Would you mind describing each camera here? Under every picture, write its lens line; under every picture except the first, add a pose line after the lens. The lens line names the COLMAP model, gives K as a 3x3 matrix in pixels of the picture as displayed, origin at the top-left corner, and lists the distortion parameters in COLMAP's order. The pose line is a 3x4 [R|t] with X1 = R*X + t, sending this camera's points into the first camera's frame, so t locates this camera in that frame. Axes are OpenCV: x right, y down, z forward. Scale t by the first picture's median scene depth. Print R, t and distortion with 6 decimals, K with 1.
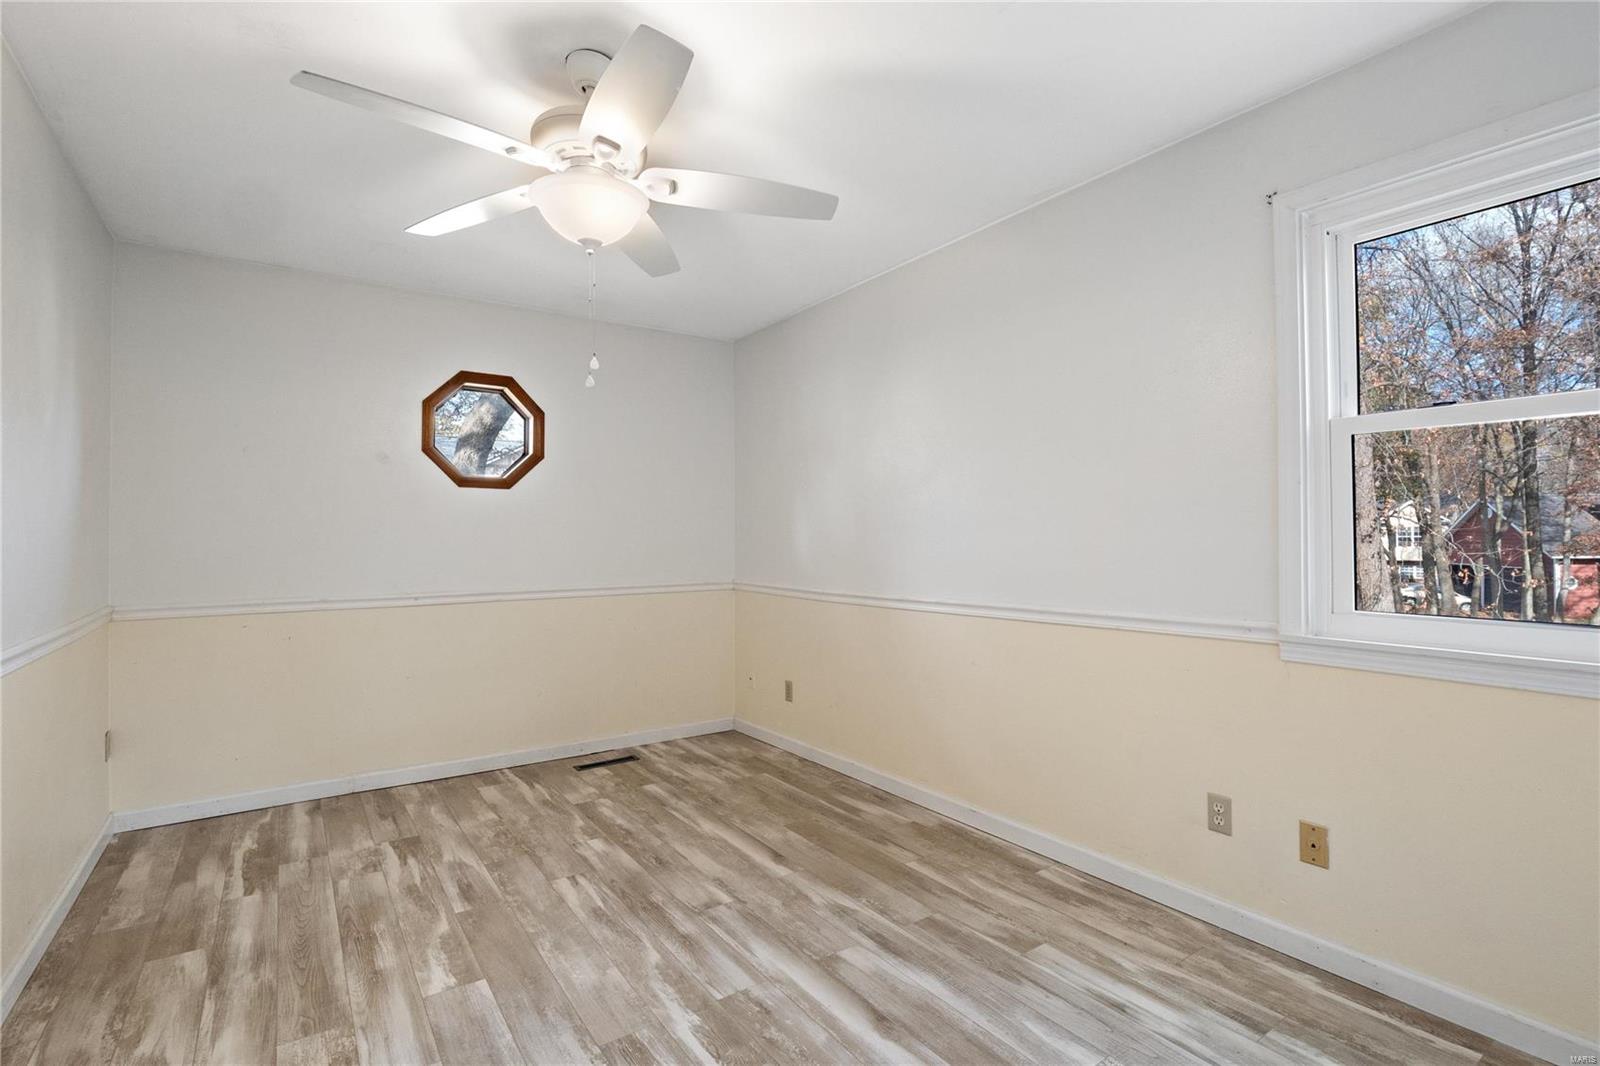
lens RADIAL K [[738.7, 0, 802.2], [0, 738.7, 535.0], [0, 0, 1]] dist [-0.019431, -0.002102]
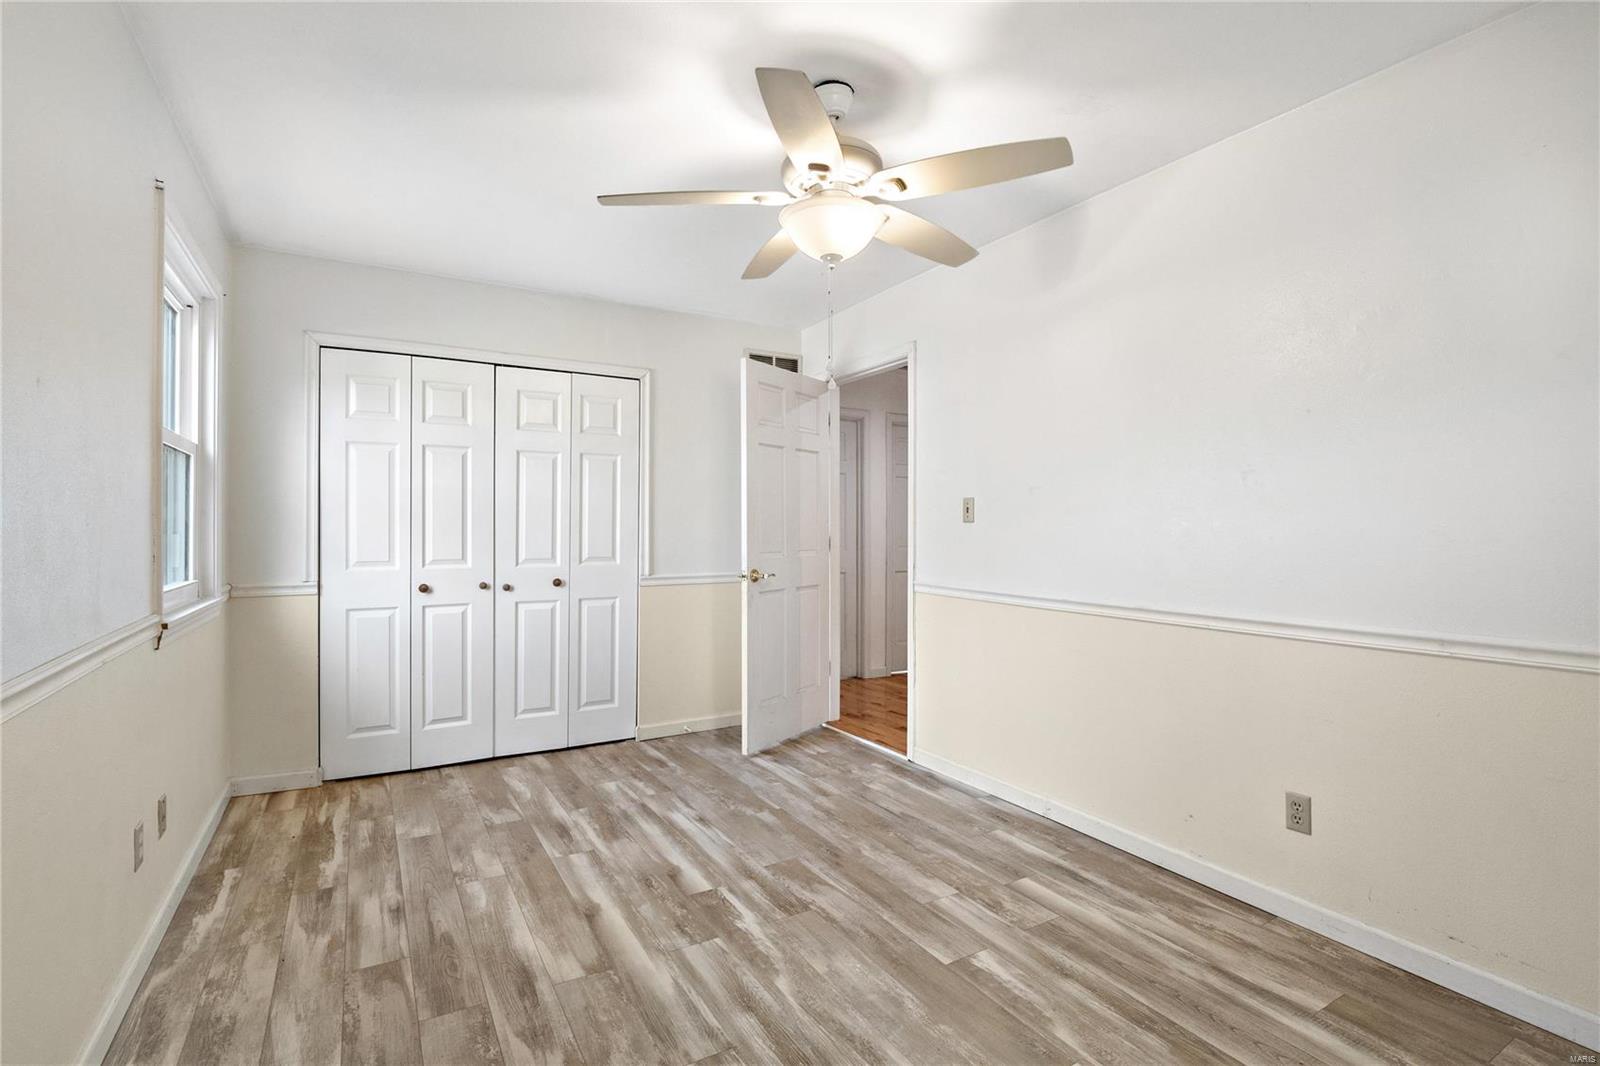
lens RADIAL K [[738.7, 0, 798.7], [0, 738.7, 529.5], [0, 0, 1]] dist [-0.019431, -0.002102]
pose [[-0.996783, 0.002468, 0.080114, -0.312059], [0.002248, 0.999993, -0.002832, 0.012824], [-0.080120, -0.002643, -0.996782, 2.005115]]
